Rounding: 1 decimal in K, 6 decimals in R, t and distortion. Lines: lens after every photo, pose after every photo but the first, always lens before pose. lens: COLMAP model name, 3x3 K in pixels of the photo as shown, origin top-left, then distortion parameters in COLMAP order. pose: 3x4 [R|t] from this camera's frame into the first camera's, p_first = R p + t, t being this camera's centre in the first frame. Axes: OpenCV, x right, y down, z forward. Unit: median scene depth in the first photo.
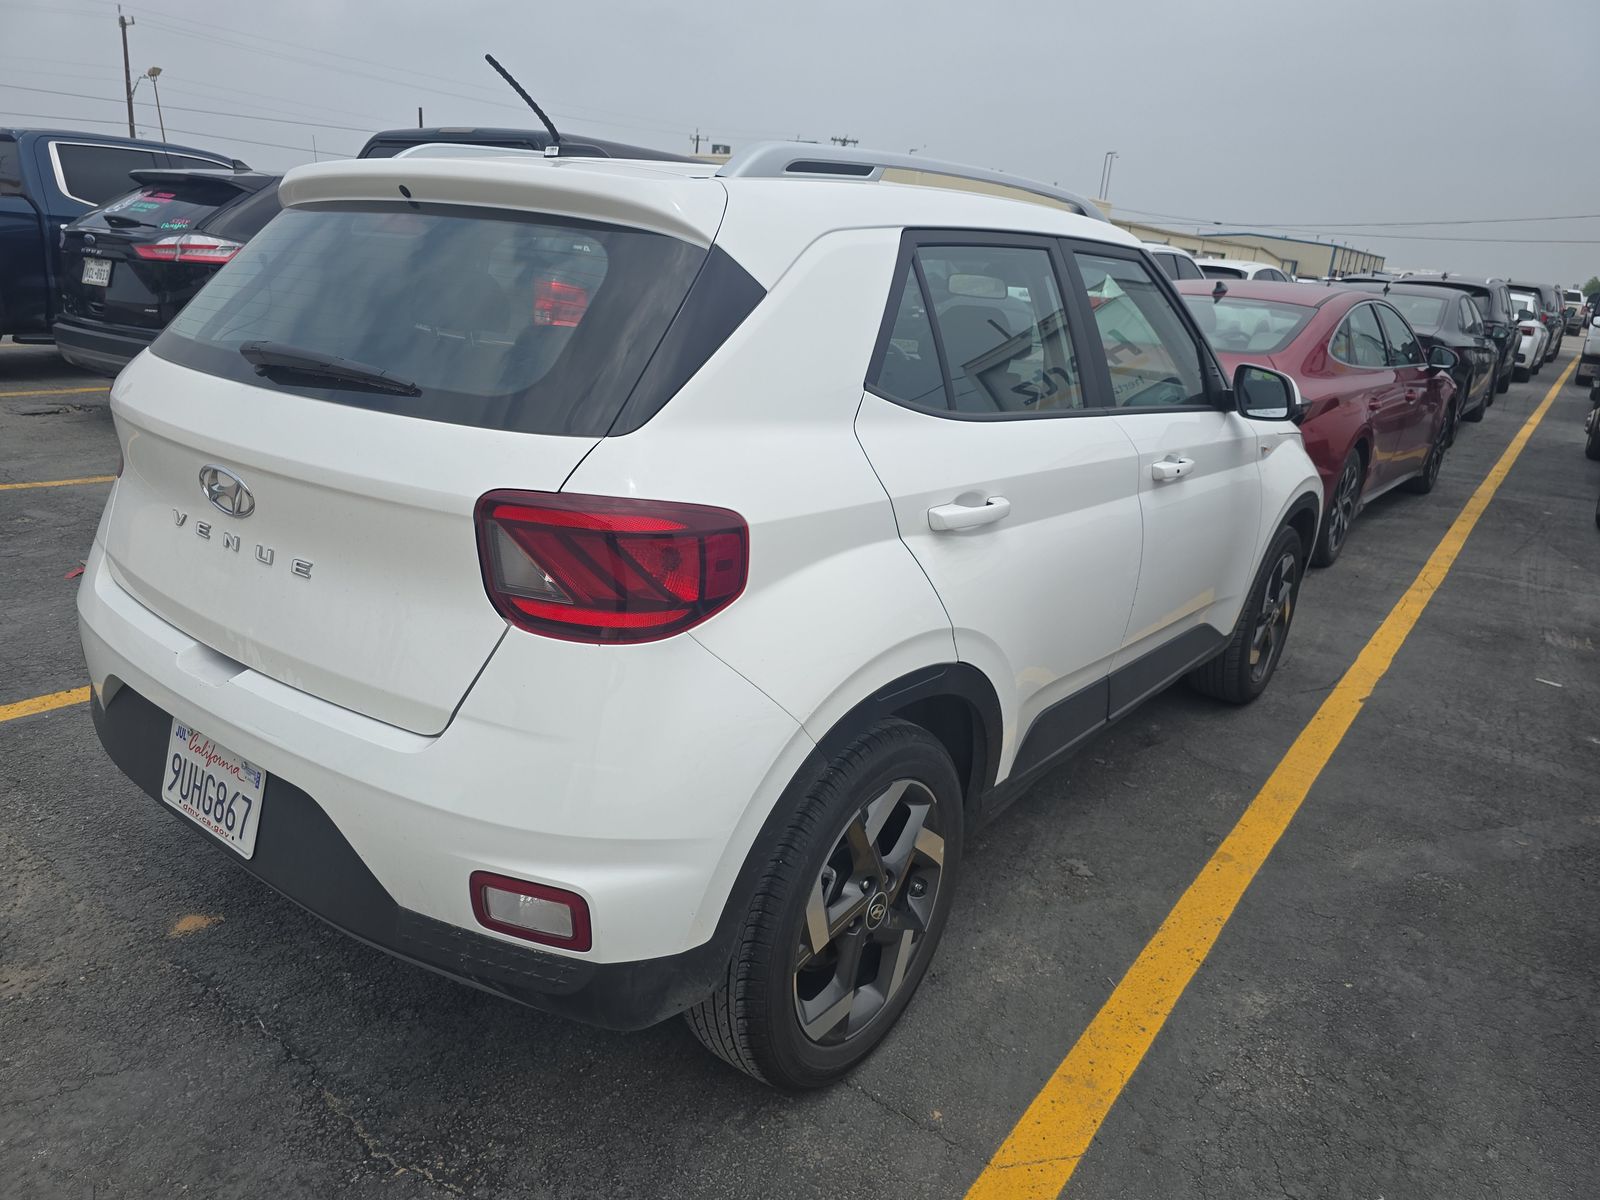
lens RADIAL K [[1108.7, 0, 798.6], [0, 1108.7, 596.9], [0, 0, 1]] dist [0.029694, -0.025057]
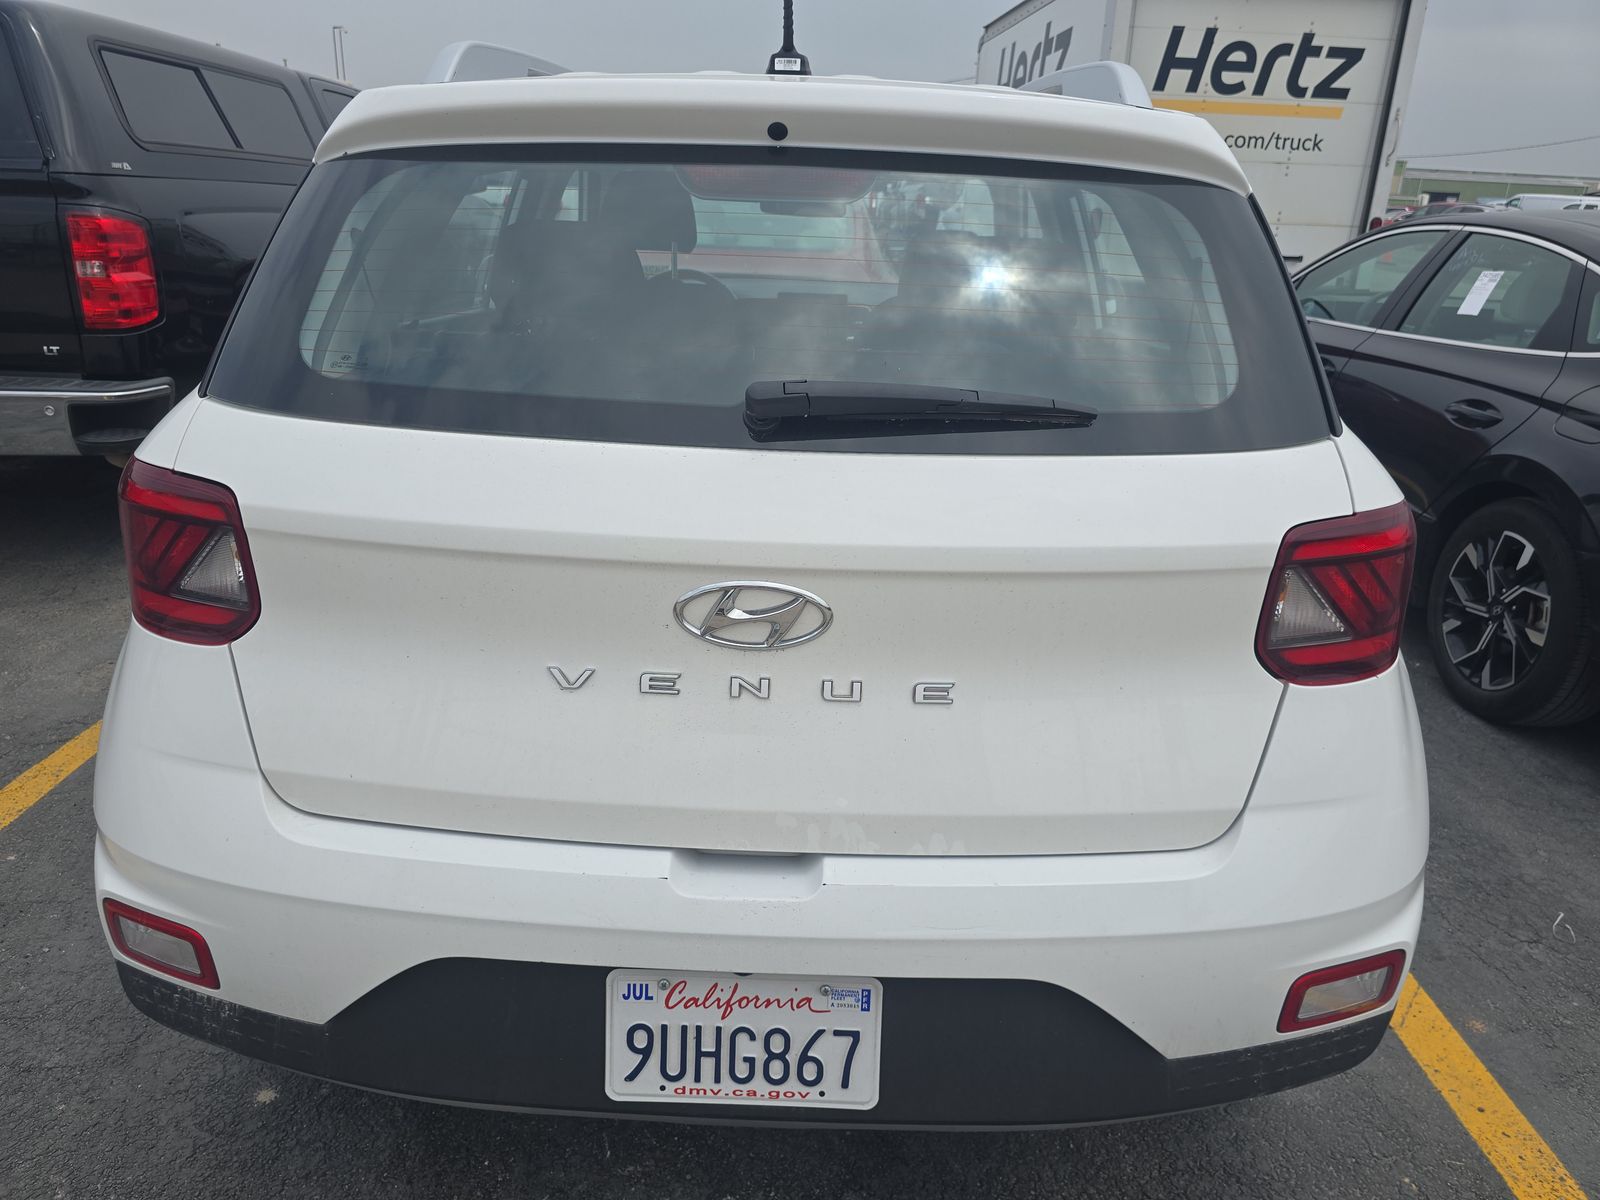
lens RADIAL K [[1108.7, 0, 797.3], [0, 1108.7, 599.7], [0, 0, 1]] dist [0.029694, -0.025057]
pose [[0.806590, -0.247306, 0.536891, -0.815550], [0.196661, 0.968804, 0.150806, -0.191536], [-0.557438, -0.016054, 0.830064, 0.433326]]
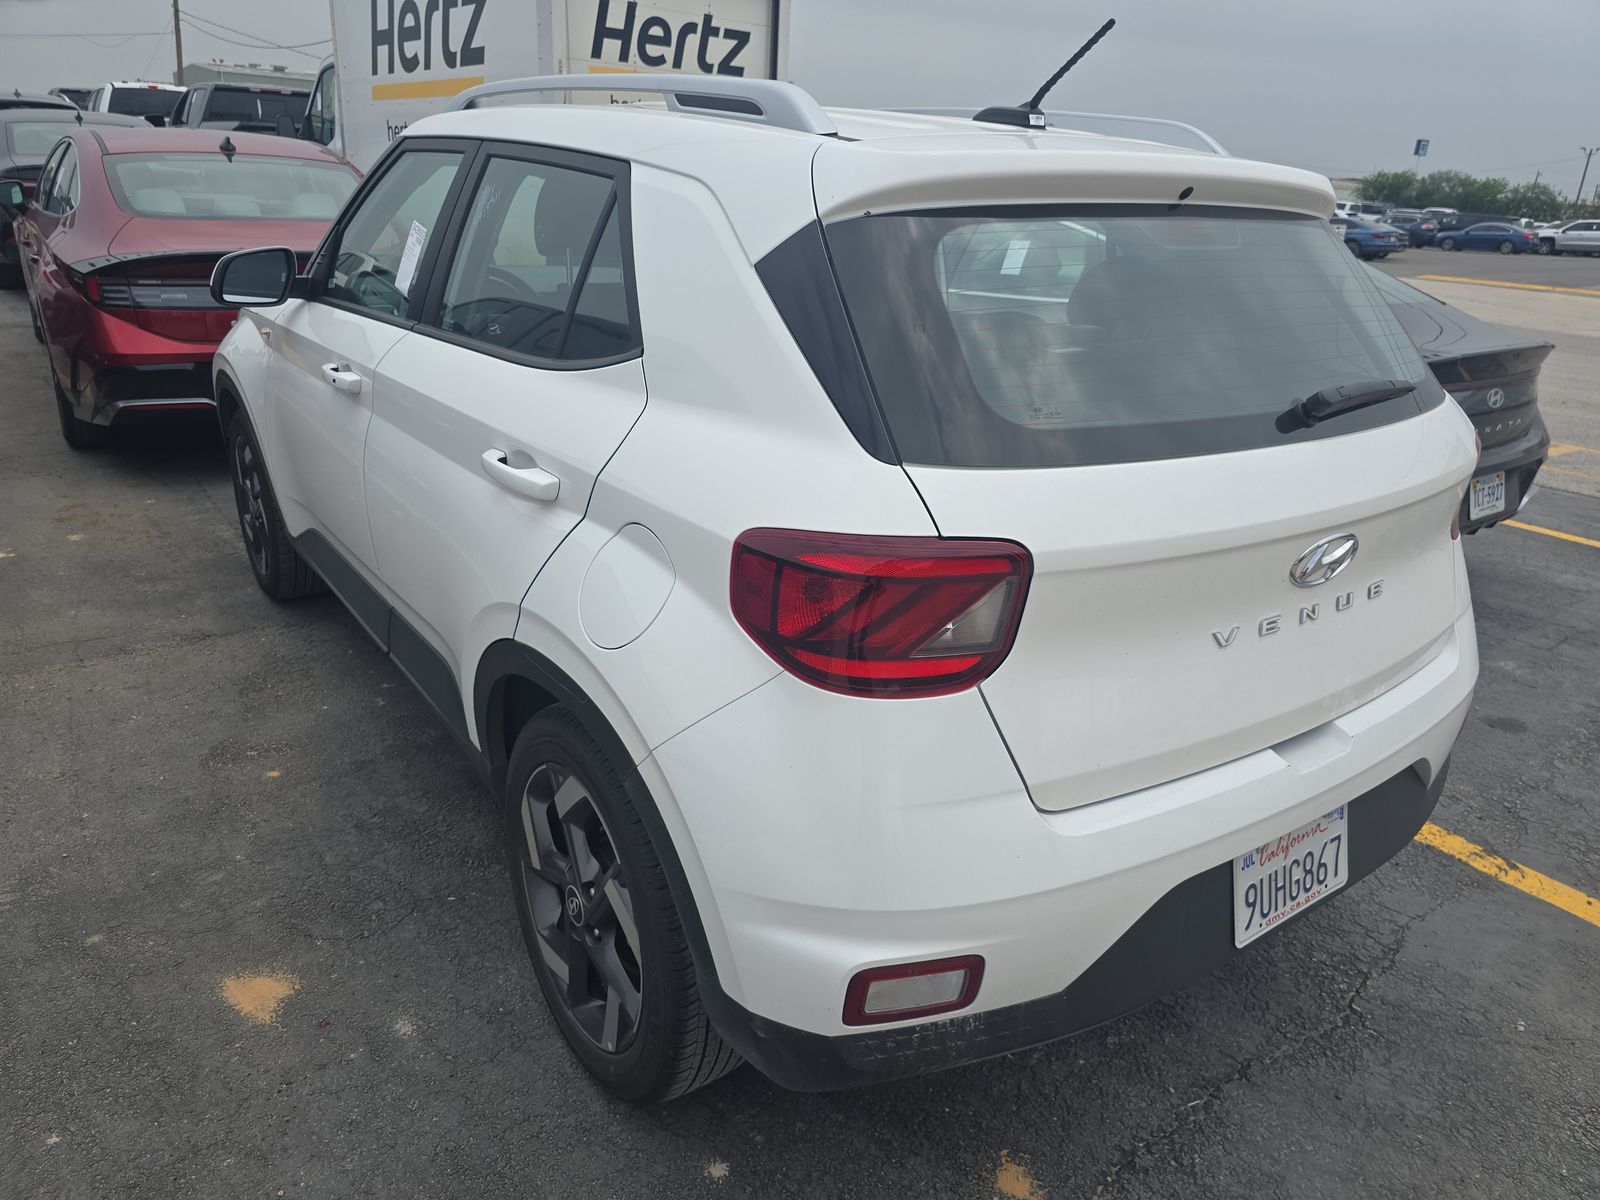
lens RADIAL K [[1108.7, 0, 803.6], [0, 1108.7, 608.0], [0, 0, 1]] dist [0.029694, -0.025057]
pose [[0.283353, -0.409161, 0.867351, -1.394405], [0.250596, 0.904585, 0.344859, -0.465163], [-0.925696, 0.119638, 0.358851, 1.042220]]
